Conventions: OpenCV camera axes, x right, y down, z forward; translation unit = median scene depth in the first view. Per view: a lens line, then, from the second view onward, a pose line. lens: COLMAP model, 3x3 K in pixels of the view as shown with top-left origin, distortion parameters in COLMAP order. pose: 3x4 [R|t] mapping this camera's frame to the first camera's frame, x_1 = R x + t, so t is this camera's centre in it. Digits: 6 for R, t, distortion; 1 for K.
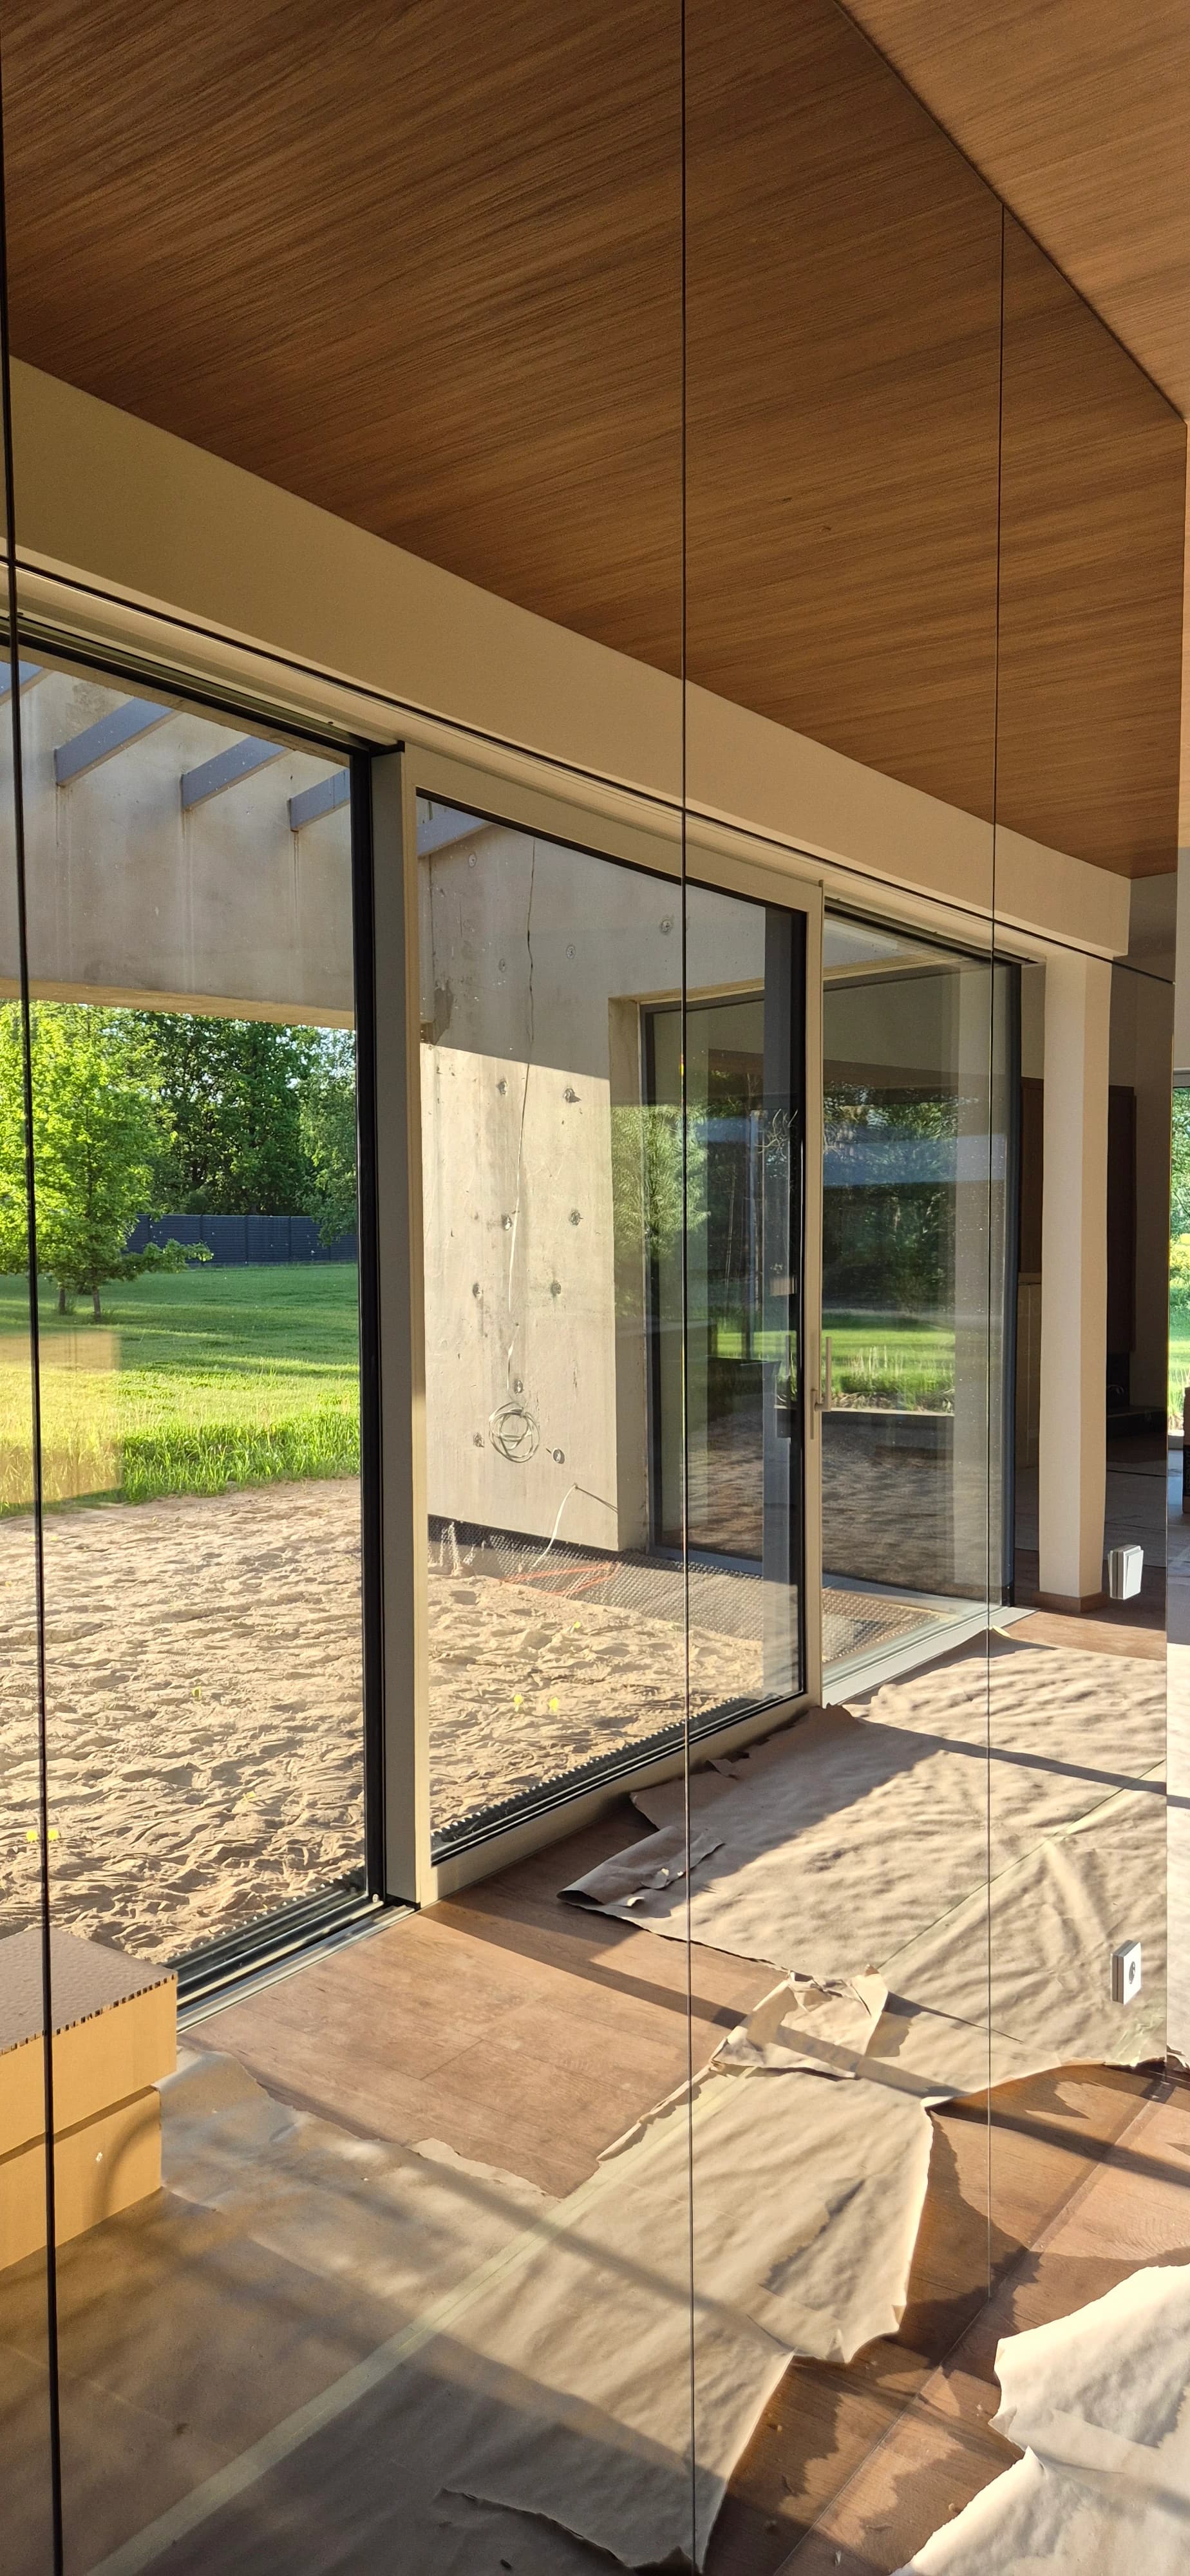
lens RADIAL K [[1657.9, 0, 674.9], [0, 1657.9, 1299.3], [0, 0, 1]] dist [0.001424, 0.000587]
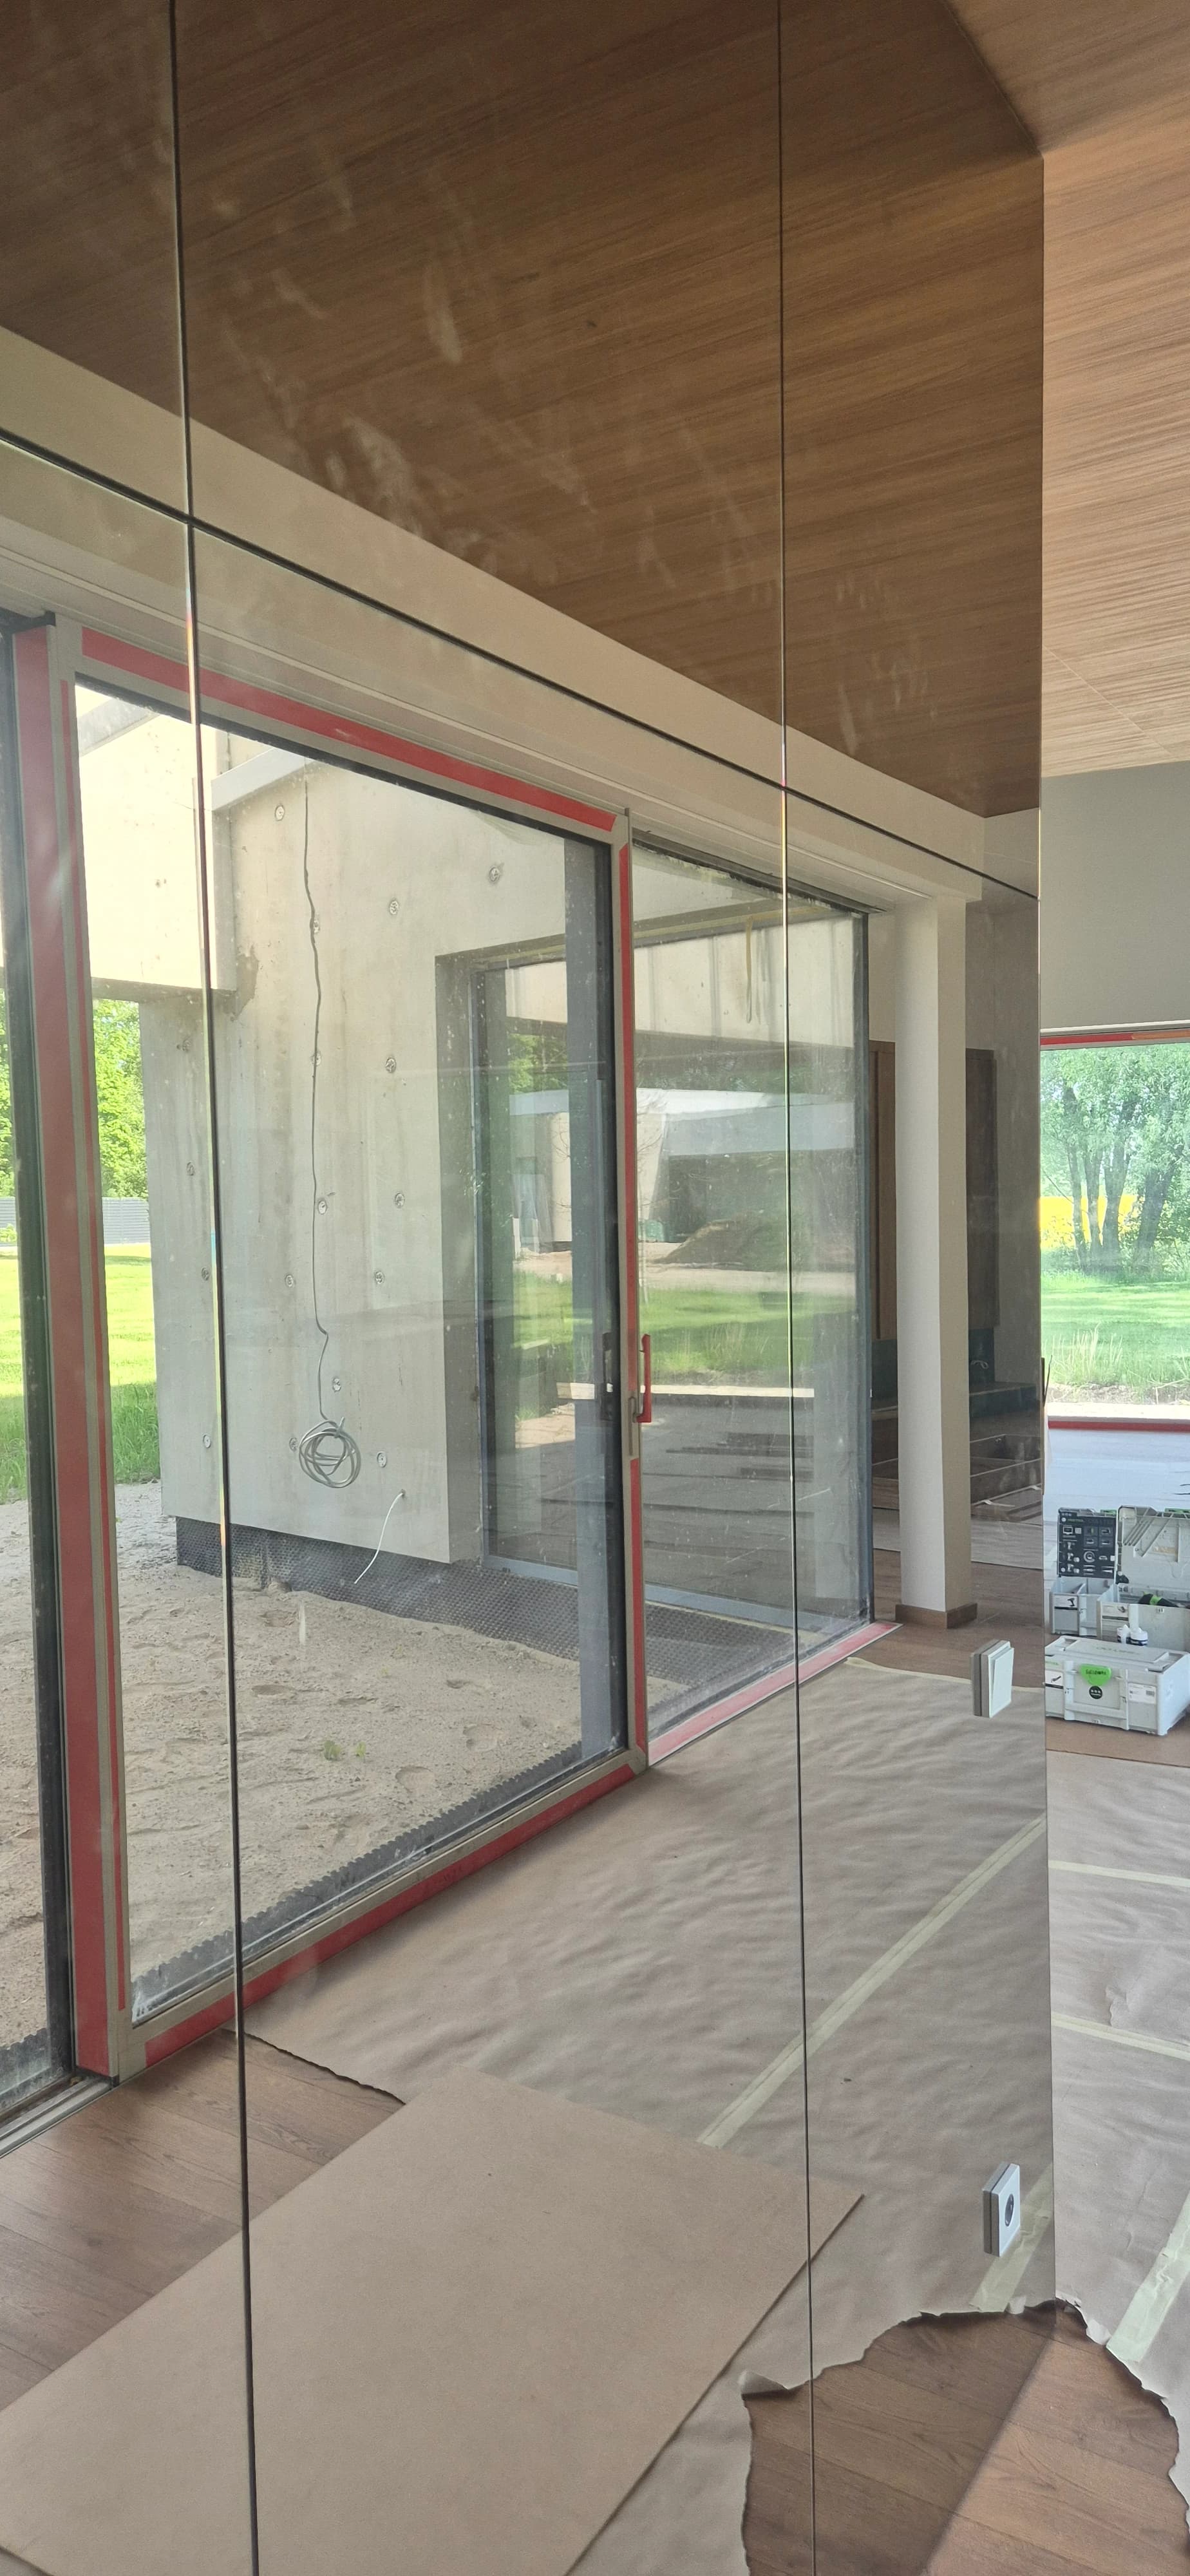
lens RADIAL K [[1730.9, 0, 597.3], [0, 1730.9, 1281.3], [0, 0, 1]] dist [0.087722, -0.078518]
pose [[0.998921, -0.019032, 0.042369, 0.029202], [0.019061, 0.999818, -0.000279, -0.006857], [-0.042356, 0.001086, 0.999102, 0.096900]]
